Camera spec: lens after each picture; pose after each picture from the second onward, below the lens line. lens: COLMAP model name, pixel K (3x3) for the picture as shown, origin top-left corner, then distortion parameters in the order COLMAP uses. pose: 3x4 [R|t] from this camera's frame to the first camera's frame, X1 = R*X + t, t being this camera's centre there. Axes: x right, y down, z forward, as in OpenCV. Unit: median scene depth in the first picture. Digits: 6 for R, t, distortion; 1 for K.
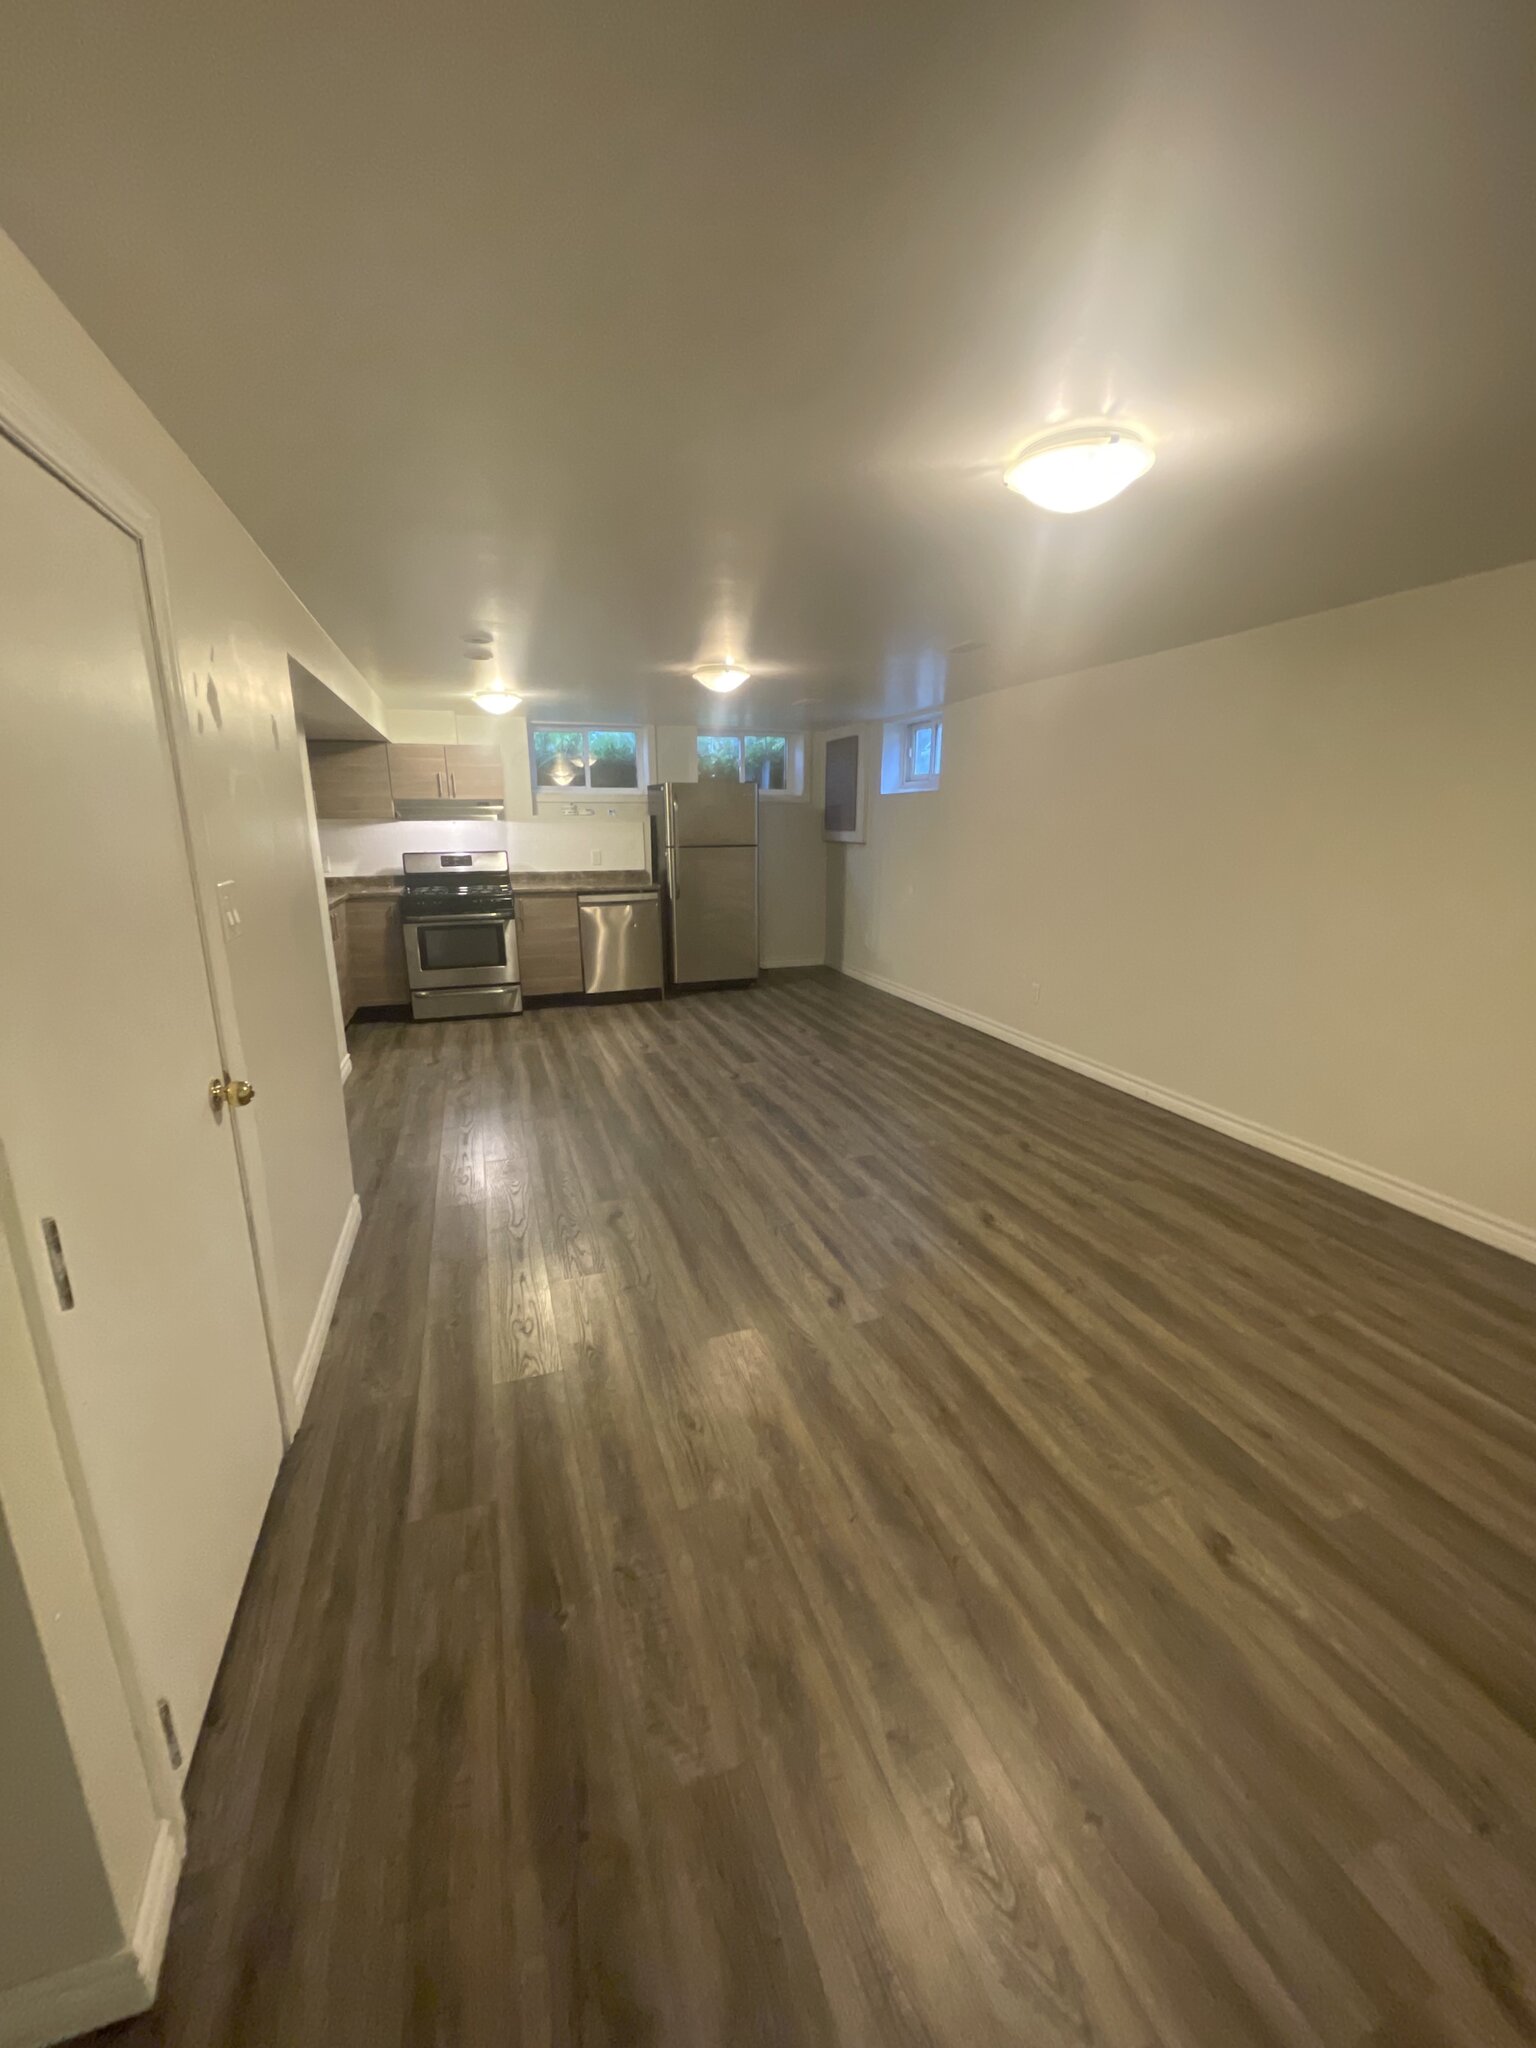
lens RADIAL K [[832.9, 0, 764.7], [0, 832.9, 1024.5], [0, 0, 1]] dist [0.000654, -0.000180]
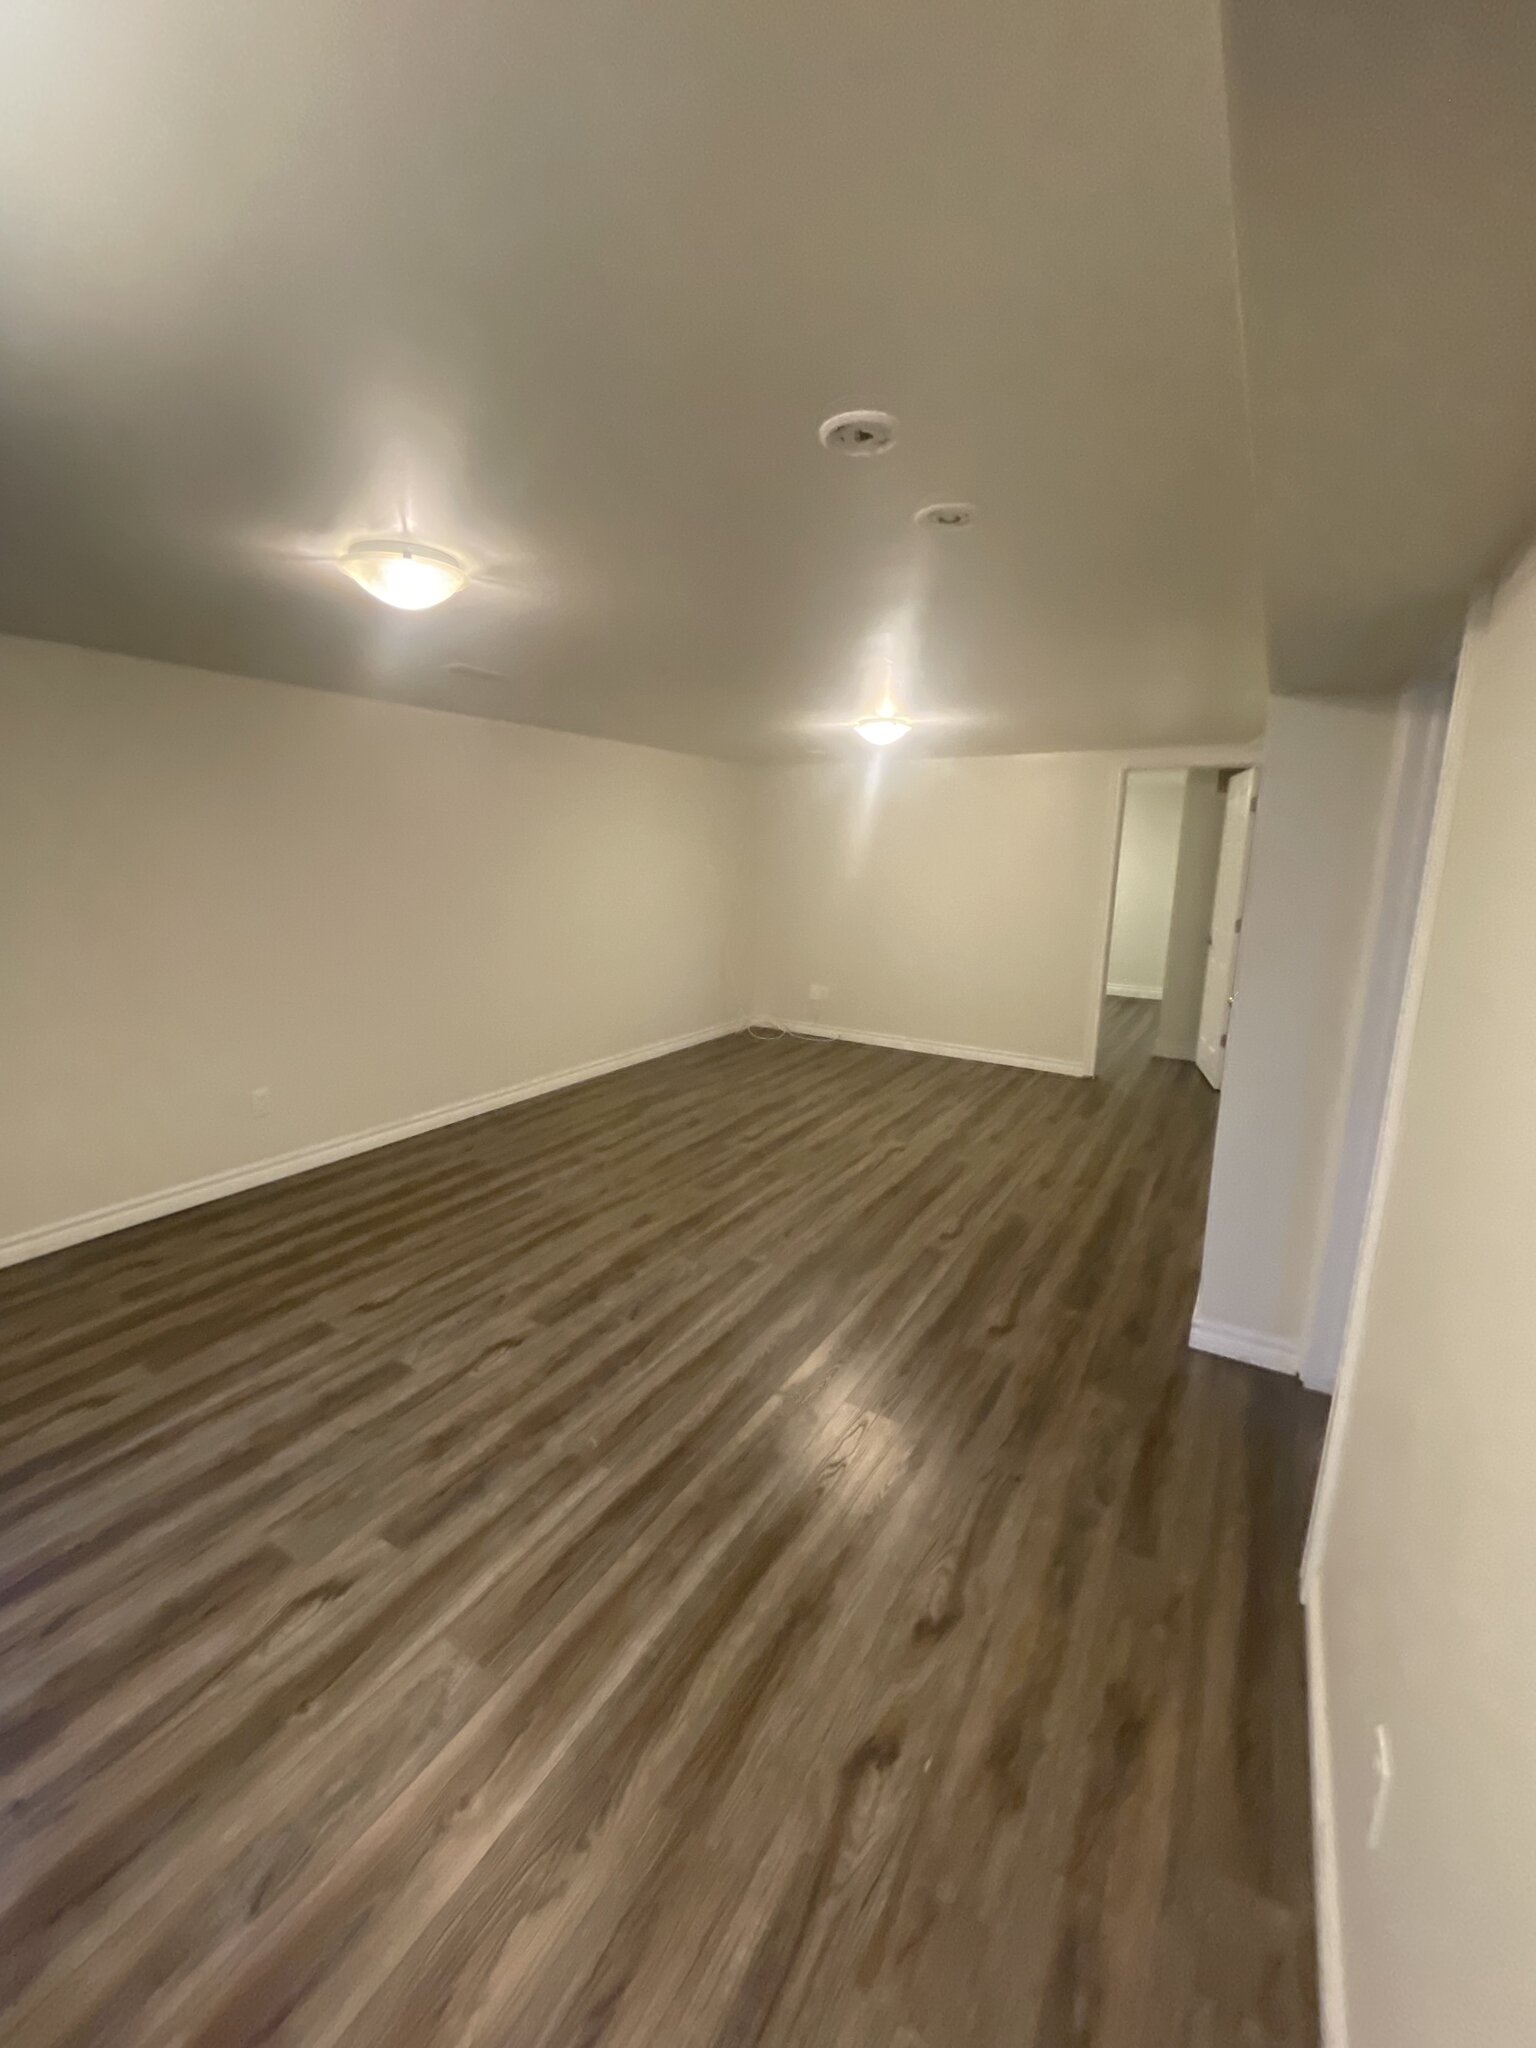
lens RADIAL K [[826.7, 0, 759.7], [0, 826.7, 1026.8], [0, 0, 1]] dist [-0.000985, -0.000319]
pose [[-0.637772, -0.162937, 0.752793, -0.560526], [0.177426, 0.920004, 0.349446, -0.314102], [-0.749511, 0.356432, -0.557844, 1.200883]]
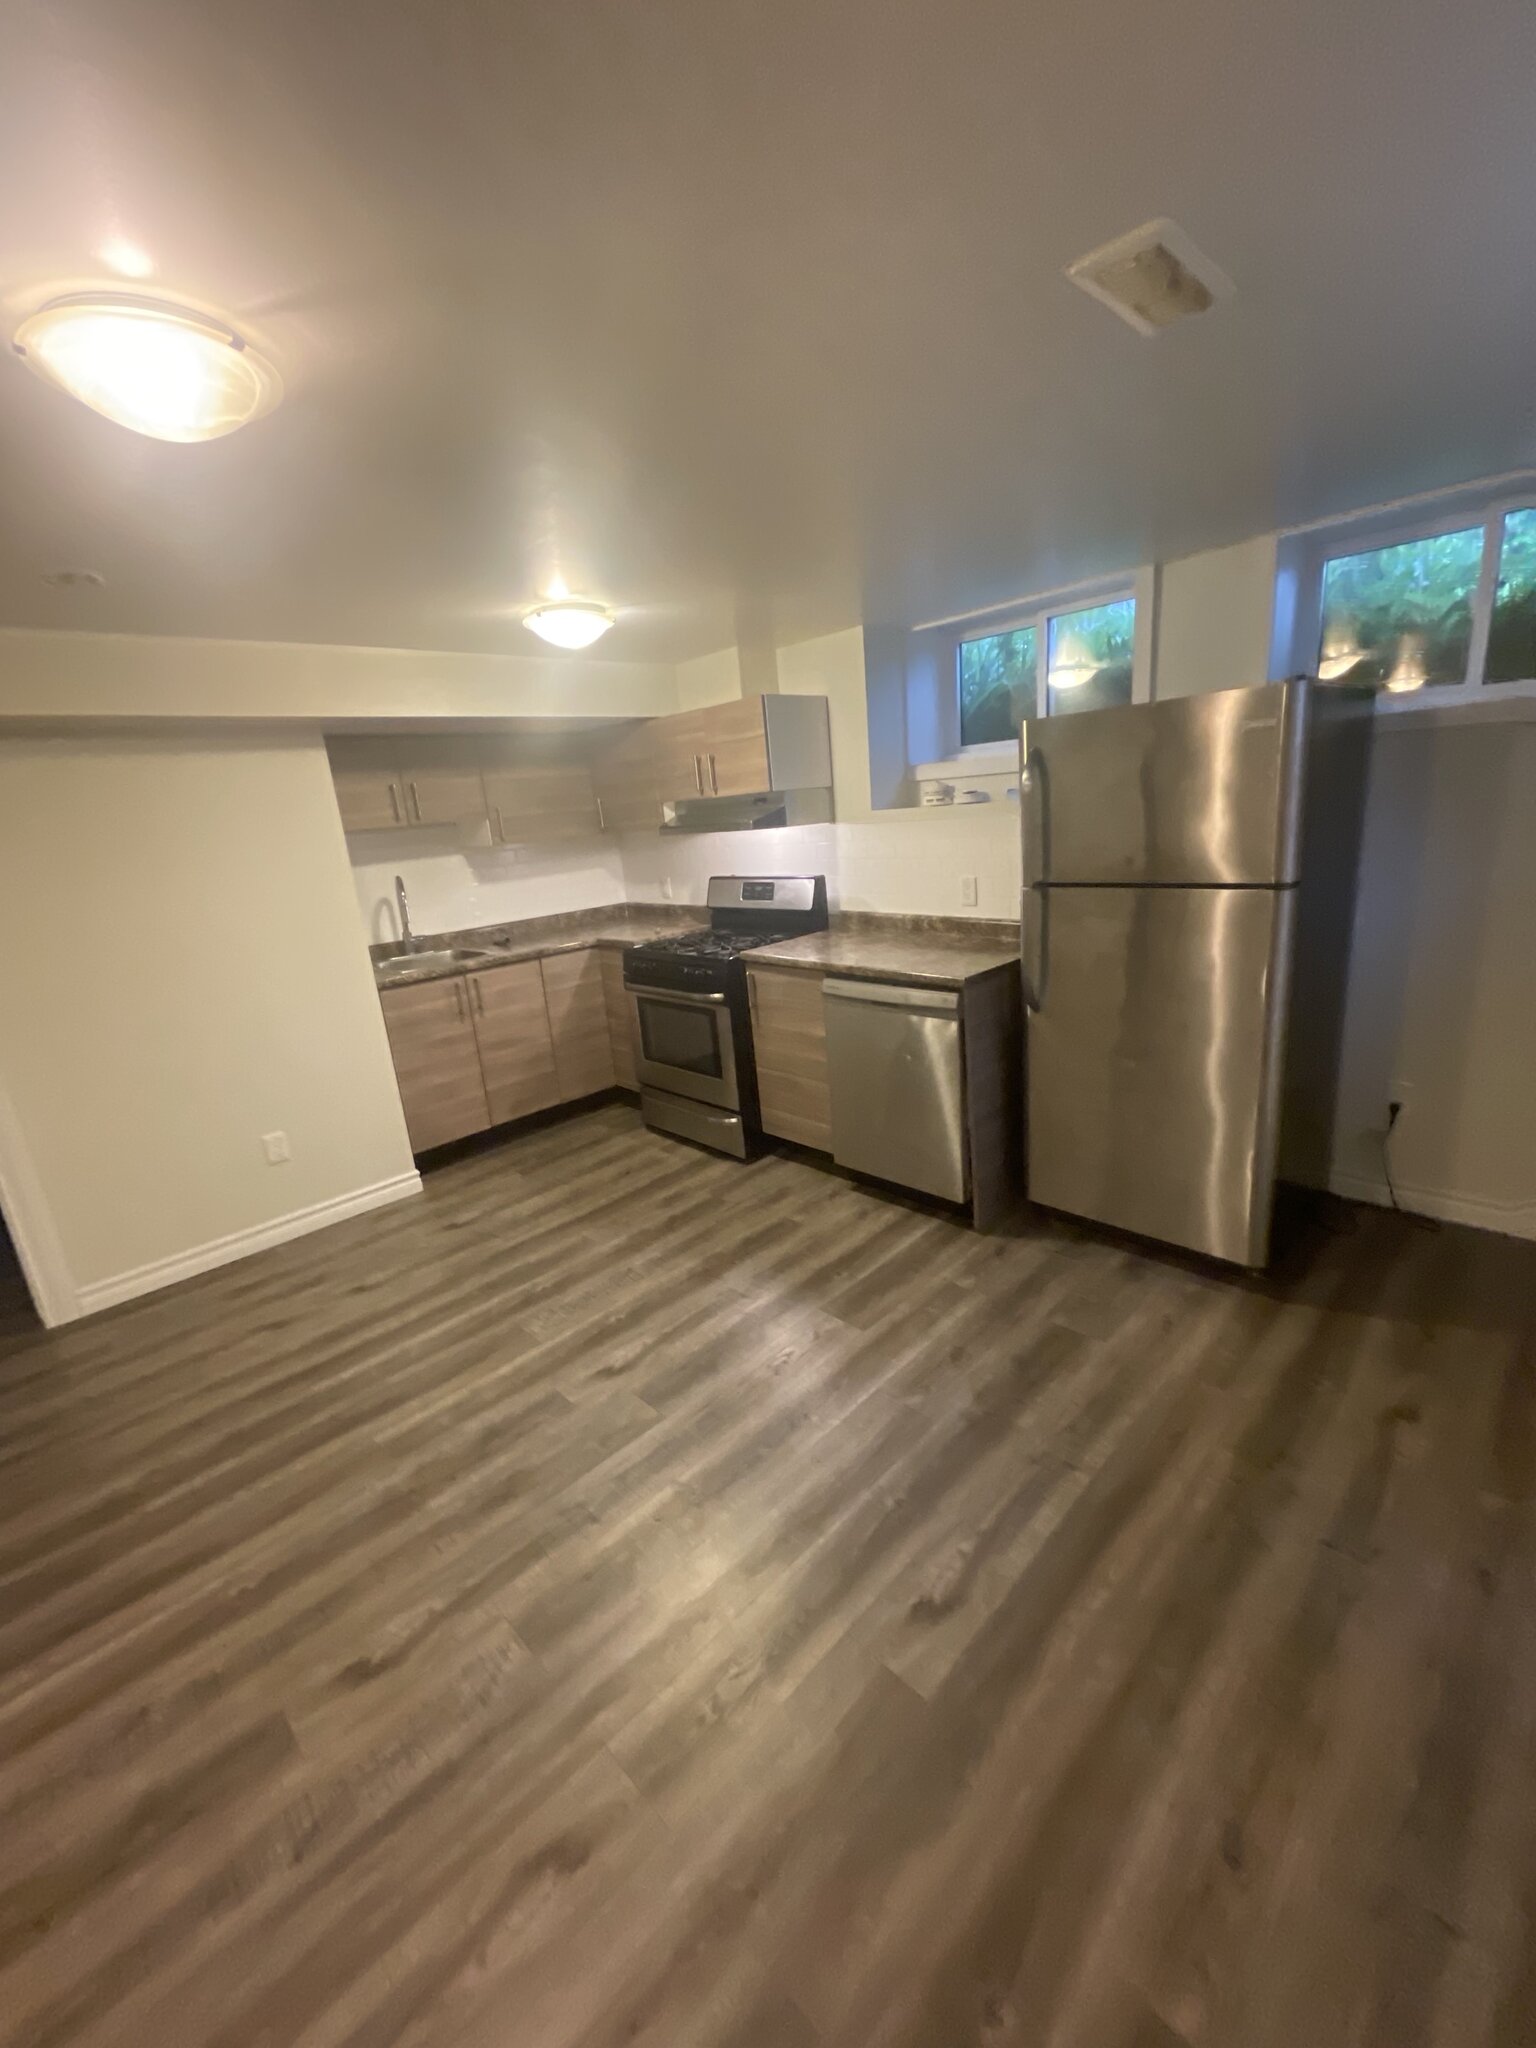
lens RADIAL K [[826.7, 0, 759.7], [0, 826.7, 1026.8], [0, 0, 1]] dist [-0.000985, -0.000319]
pose [[0.426751, 0.205641, -0.880679, 0.294604], [-0.138312, 0.977189, 0.161154, -0.288598], [0.893730, 0.053036, 0.445460, 1.065935]]
